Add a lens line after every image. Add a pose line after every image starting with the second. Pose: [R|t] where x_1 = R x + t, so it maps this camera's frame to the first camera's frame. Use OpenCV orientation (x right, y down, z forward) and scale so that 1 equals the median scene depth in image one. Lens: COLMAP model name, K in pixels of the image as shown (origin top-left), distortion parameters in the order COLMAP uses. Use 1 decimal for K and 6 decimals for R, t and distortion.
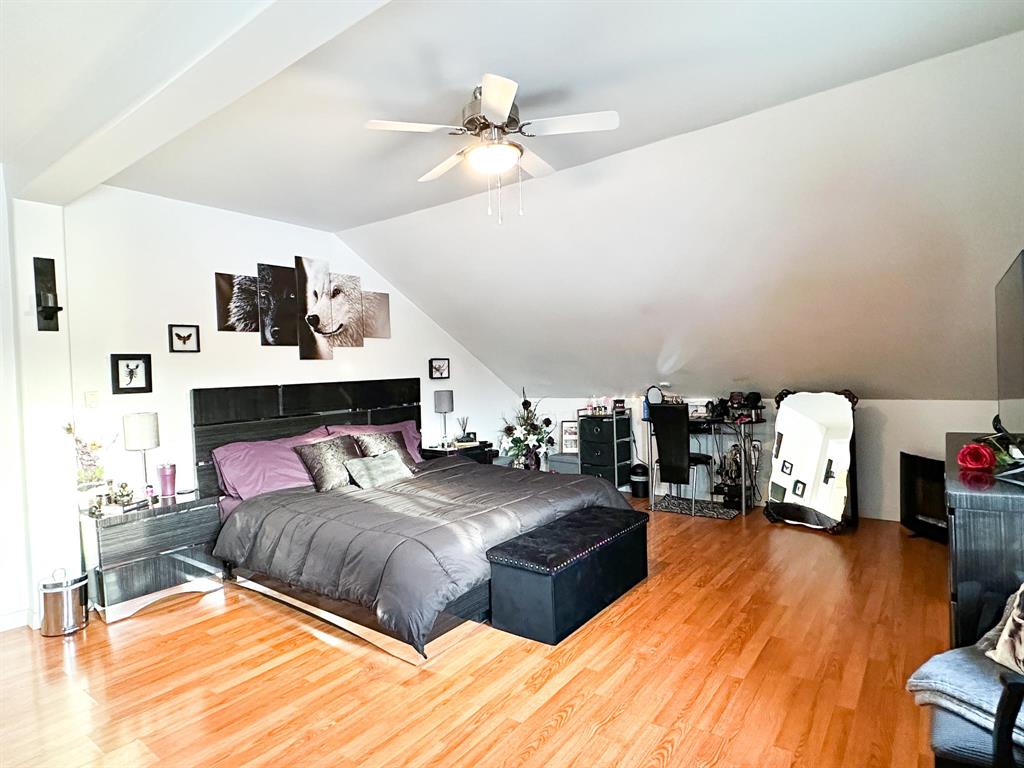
lens RADIAL K [[570.0, 0, 509.6], [0, 570.0, 390.3], [0, 0, 1]] dist [-0.002931, 0.000465]
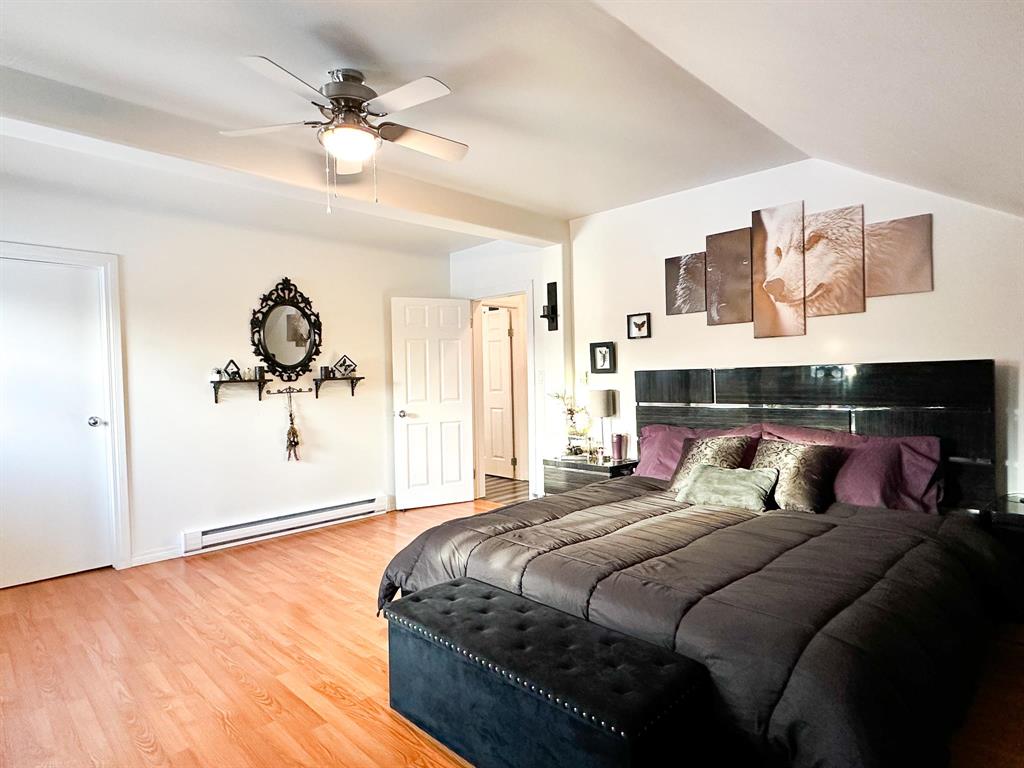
lens RADIAL K [[570.0, 0, 509.6], [0, 570.0, 390.3], [0, 0, 1]] dist [-0.002931, 0.000465]
pose [[-0.139429, 0.063513, -0.988193, 0.540391], [-0.005886, 0.997870, 0.064965, -0.032966], [0.990215, 0.014875, -0.138758, 0.835517]]
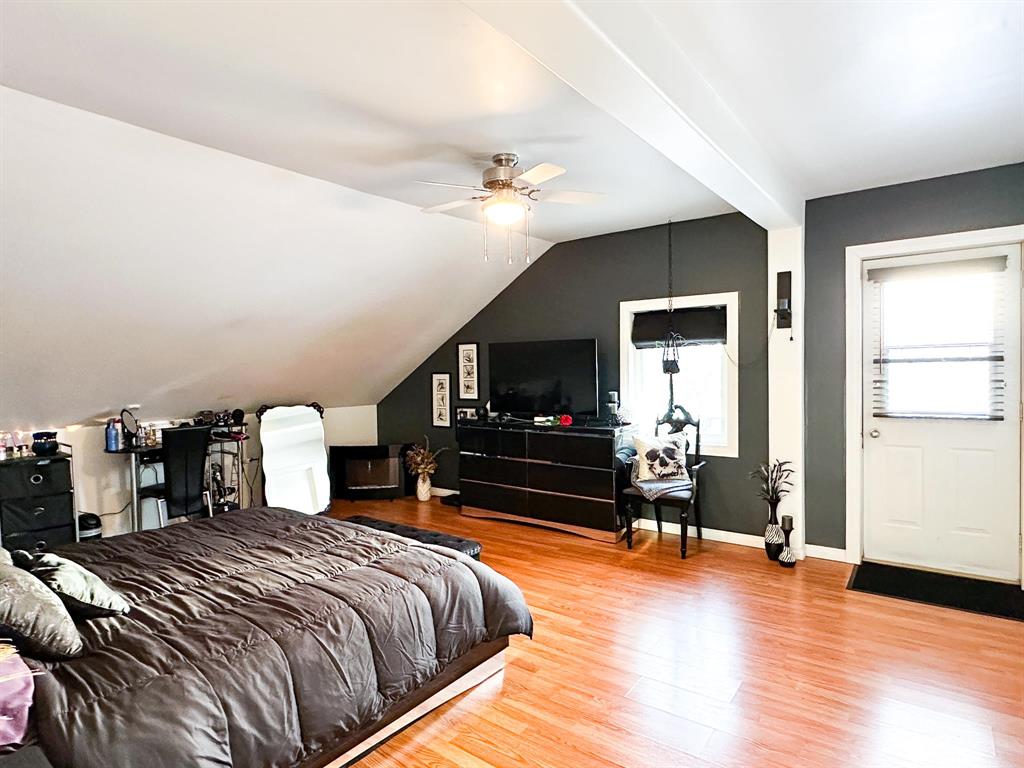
lens RADIAL K [[570.0, 0, 509.6], [0, 570.0, 390.3], [0, 0, 1]] dist [-0.002931, 0.000465]
pose [[-0.006295, -0.007114, 0.999955, -0.743496], [0.053173, 0.998558, 0.007439, -0.015465], [-0.998565, 0.053217, -0.005908, 0.602747]]
